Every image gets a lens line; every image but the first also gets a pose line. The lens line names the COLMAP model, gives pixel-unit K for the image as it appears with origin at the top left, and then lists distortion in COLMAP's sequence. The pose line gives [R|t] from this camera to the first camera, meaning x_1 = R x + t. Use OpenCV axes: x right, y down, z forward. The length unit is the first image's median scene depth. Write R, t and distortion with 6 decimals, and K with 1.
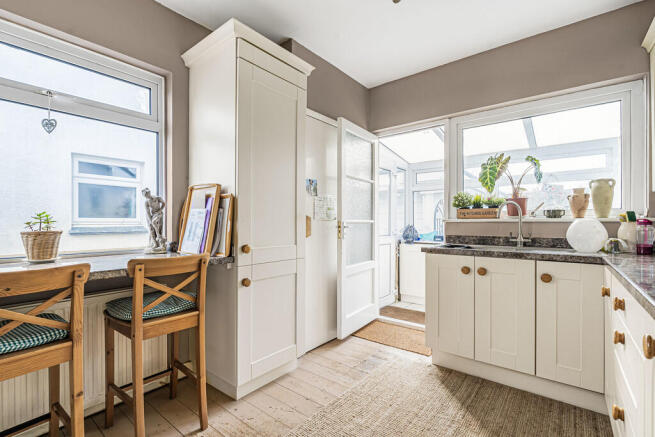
lens RADIAL K [[301.3, 0, 326.8], [0, 301.3, 221.5], [0, 0, 1]] dist [-0.009898, 0.000266]
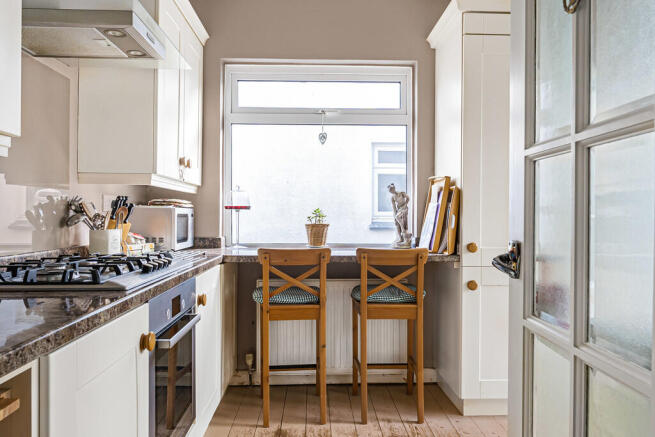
lens RADIAL K [[481.1, 0, 327.5], [0, 481.1, 218.5], [0, 0, 1]] dist [-0.000431, -0.000721]
pose [[0.653422, 0.007629, -0.756955, 0.526336], [-0.003225, 0.999968, 0.007295, -0.004263], [0.756987, -0.002326, 0.653426, -0.252331]]
